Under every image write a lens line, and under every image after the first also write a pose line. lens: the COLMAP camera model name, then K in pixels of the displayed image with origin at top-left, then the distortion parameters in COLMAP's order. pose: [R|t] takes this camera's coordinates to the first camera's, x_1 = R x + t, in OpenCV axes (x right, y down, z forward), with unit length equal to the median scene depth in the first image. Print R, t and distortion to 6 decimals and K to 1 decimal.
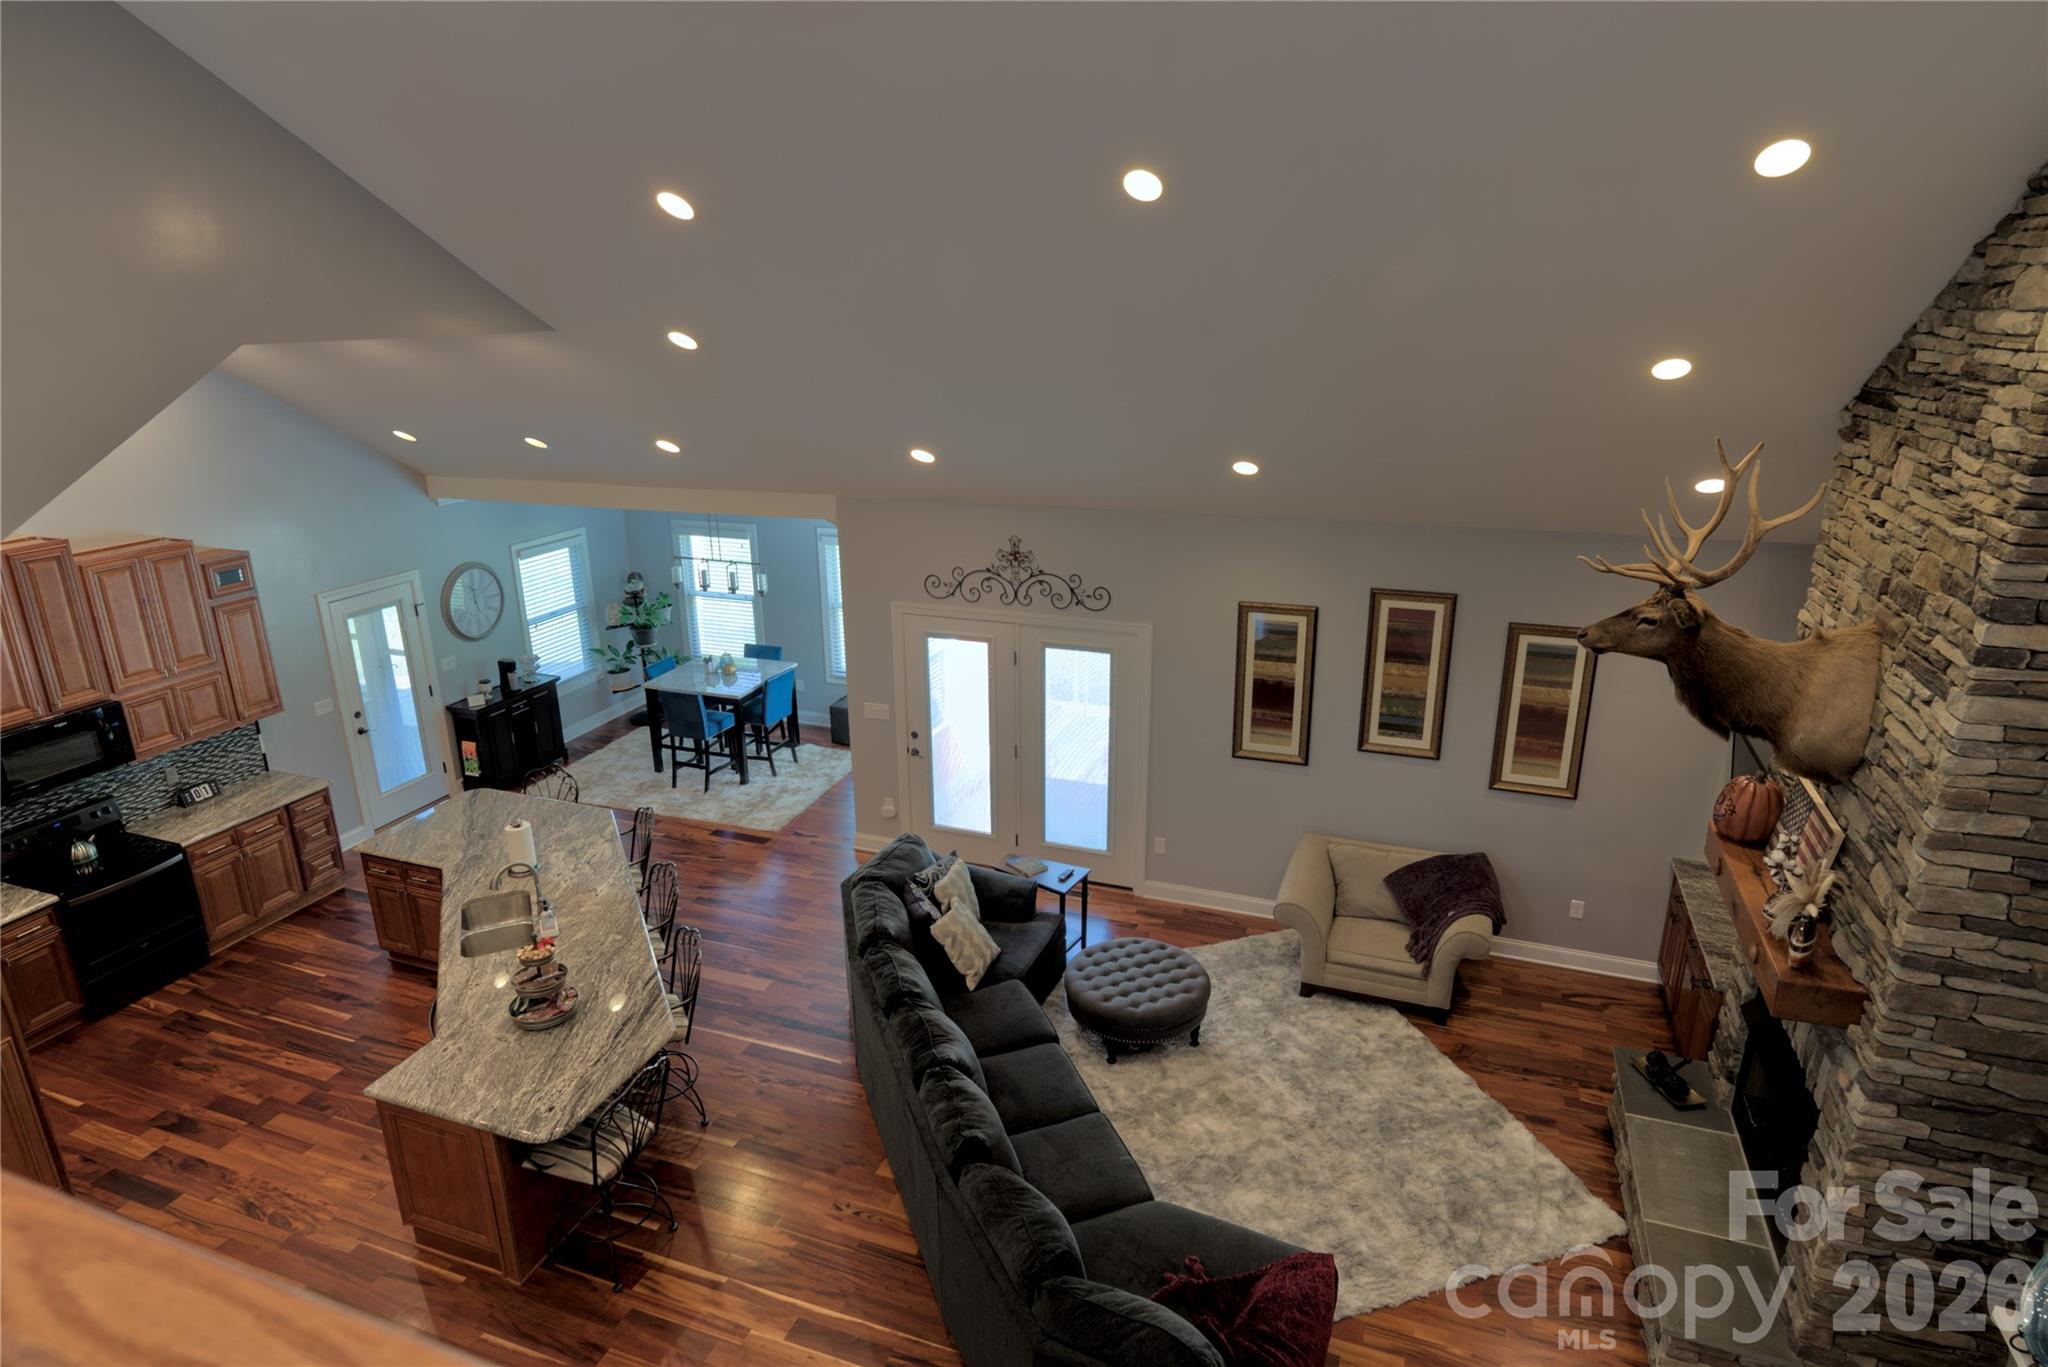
lens RADIAL K [[1174.5, 0, 1024.0], [0, 1174.5, 683.5], [0, 0, 1]] dist [-0.001121, -0.000067]
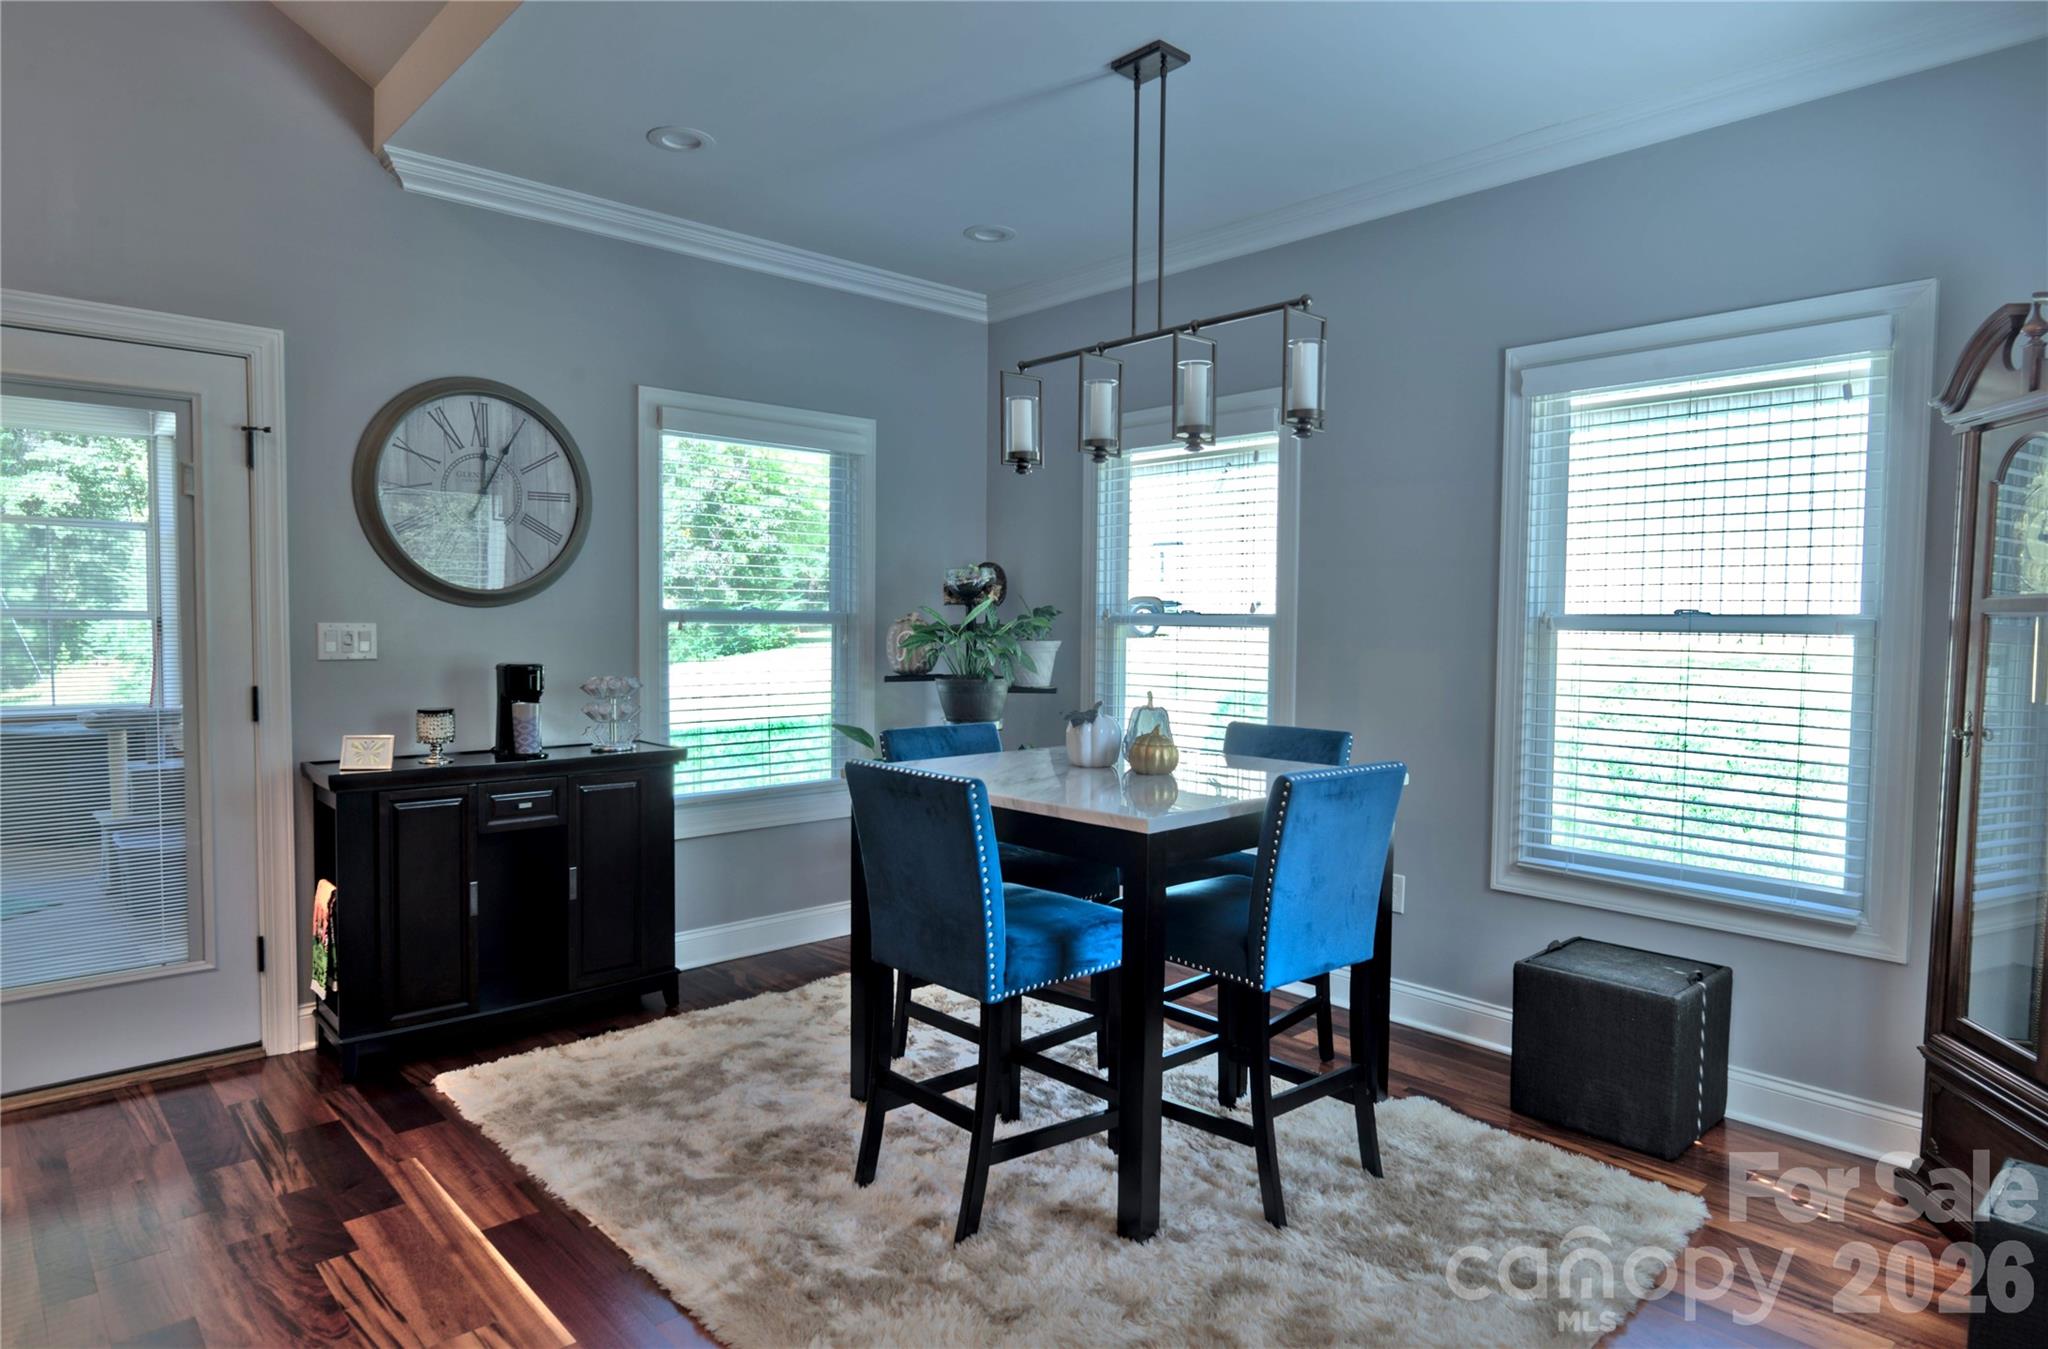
lens RADIAL K [[1183.2, 0, 1004.1], [0, 1183.2, 673.3], [0, 0, 1]] dist [-0.003236, -0.000558]
pose [[0.885583, 0.037536, -0.462961, -0.160983], [-0.160335, 0.960166, -0.228852, 0.038677], [0.435930, 0.276896, 0.856326, 0.772293]]
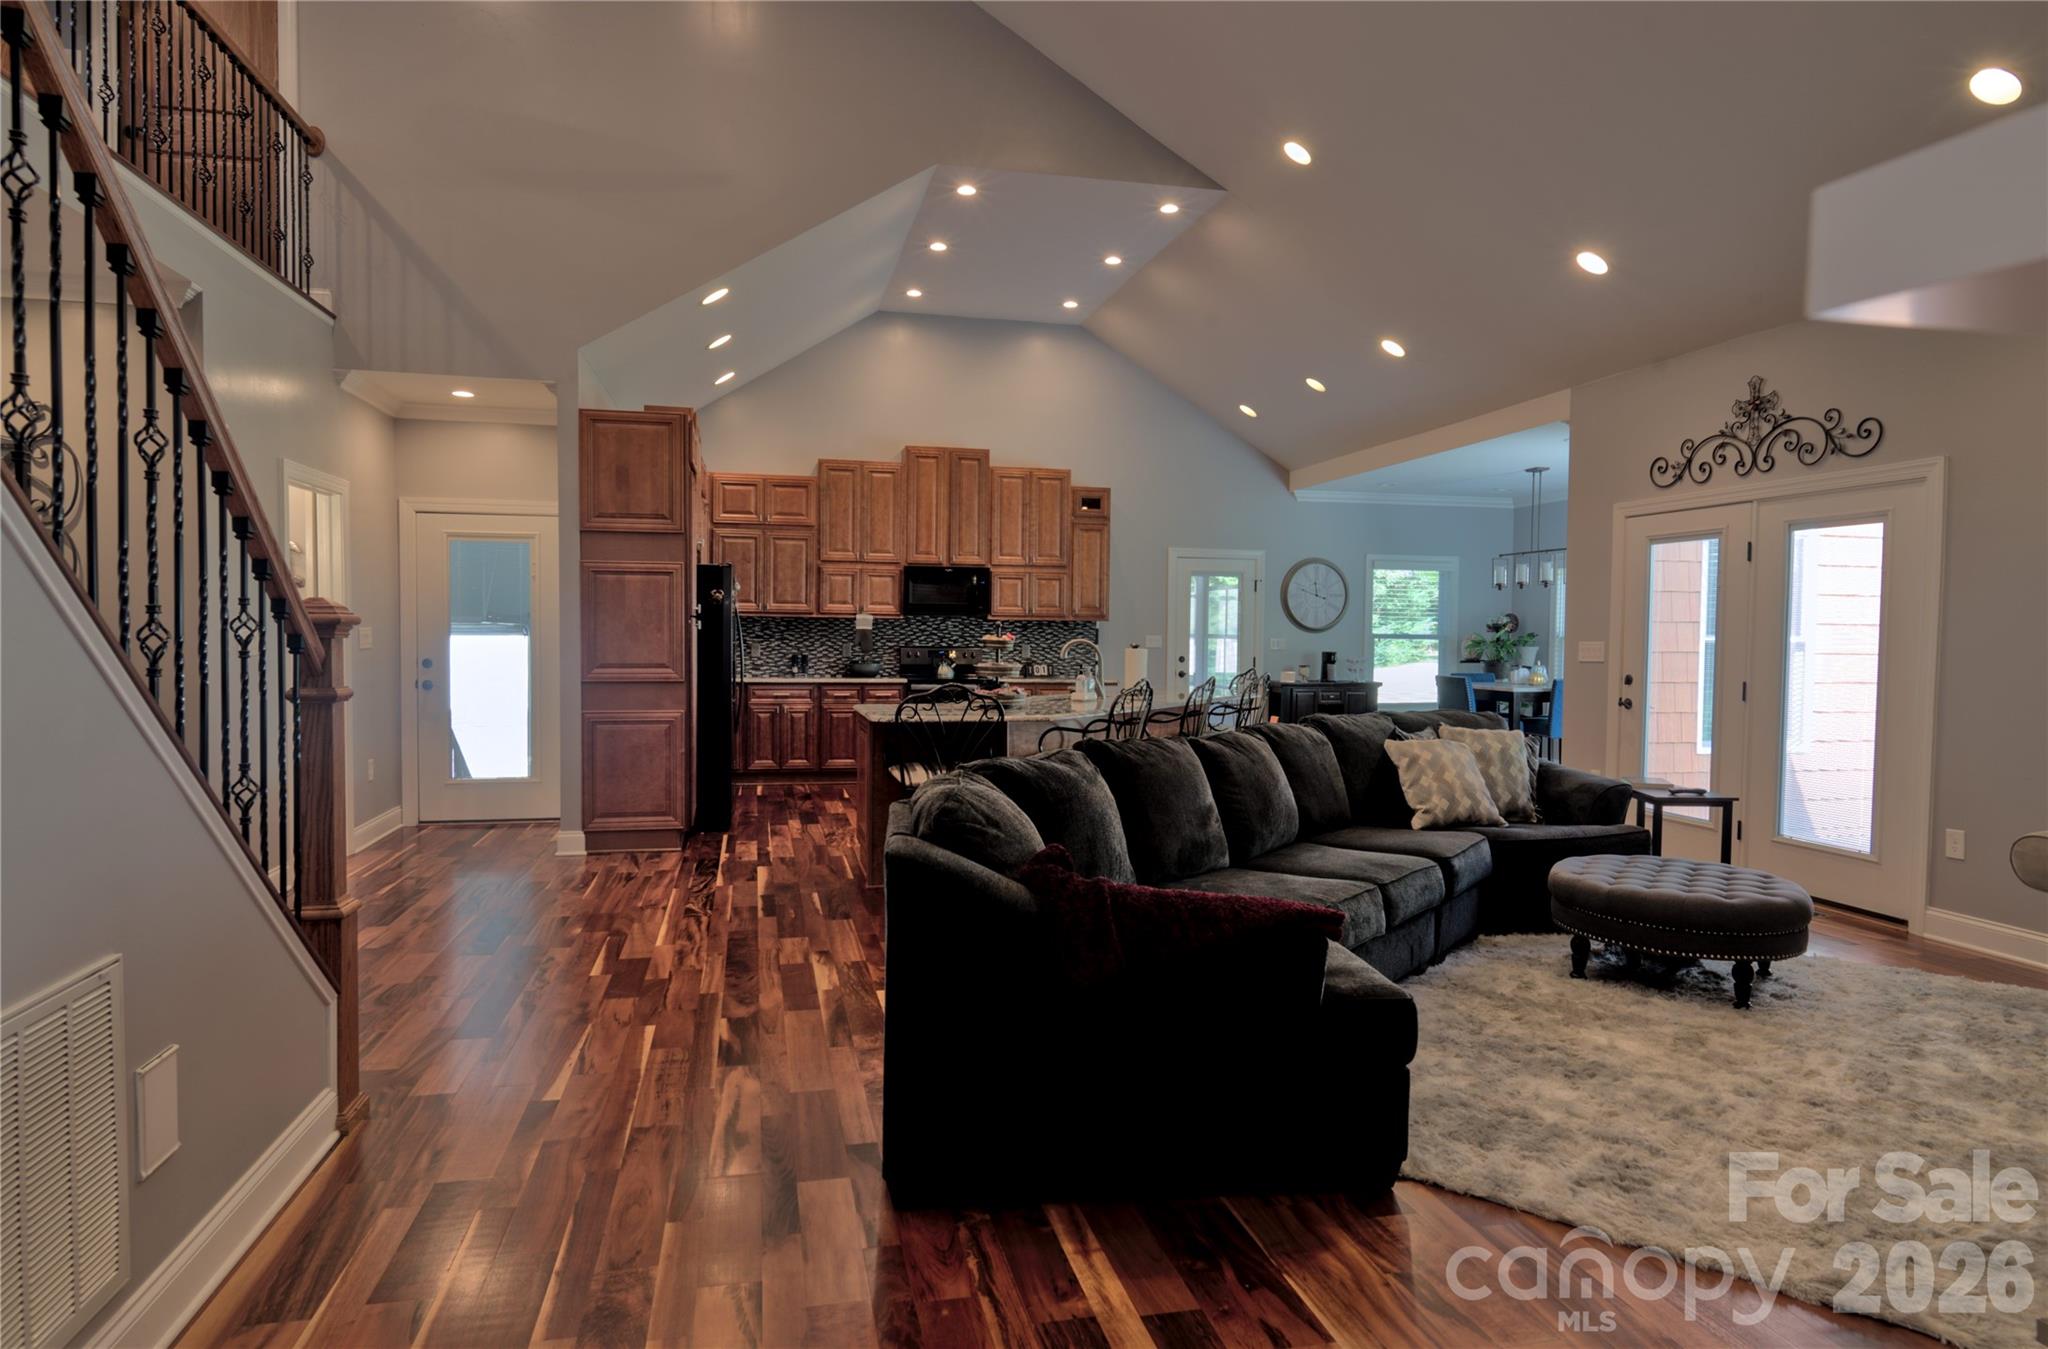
lens RADIAL K [[1183.2, 0, 1004.1], [0, 1183.2, 673.3], [0, 0, 1]] dist [-0.003236, -0.000558]
pose [[0.537961, 0.042928, -0.841876, 0.286347], [-0.280144, 0.951044, -0.130518, 0.216498], [0.795058, 0.306060, 0.523650, 0.230481]]
